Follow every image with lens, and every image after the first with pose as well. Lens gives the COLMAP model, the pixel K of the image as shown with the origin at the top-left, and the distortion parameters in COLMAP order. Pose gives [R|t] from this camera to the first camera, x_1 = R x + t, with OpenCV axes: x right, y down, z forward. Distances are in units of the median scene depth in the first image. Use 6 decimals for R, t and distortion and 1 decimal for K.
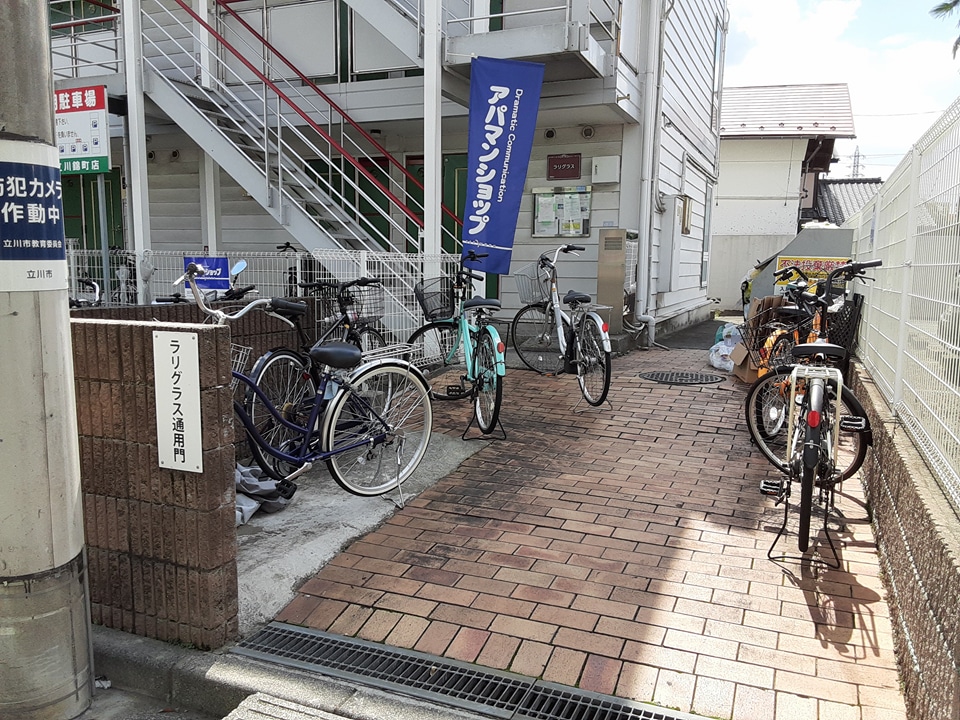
lens RADIAL K [[778.7, 0, 477.8], [0, 778.7, 363.8], [0, 0, 1]] dist [0.070666, -0.093568]
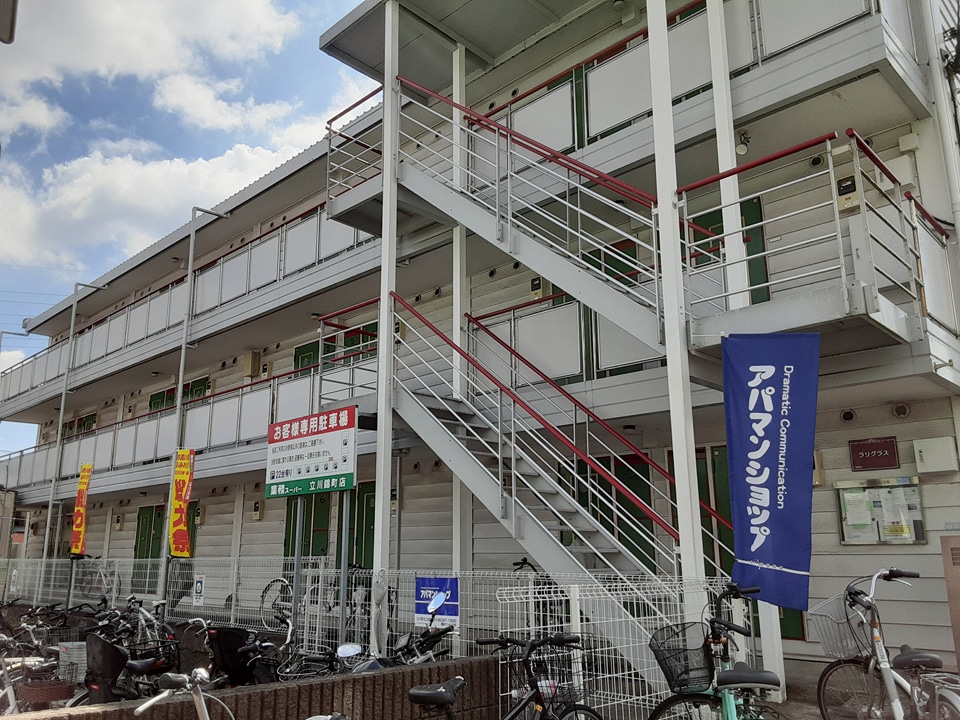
lens RADIAL K [[778.7, 0, 458.4], [0, 778.7, 357.4], [0, 0, 1]] dist [0.070666, -0.093568]
pose [[0.924129, -0.103997, -0.367654, 0.030914], [-0.039601, 0.930991, -0.362887, -0.046302], [0.380022, 0.349914, 0.856238, 0.154939]]
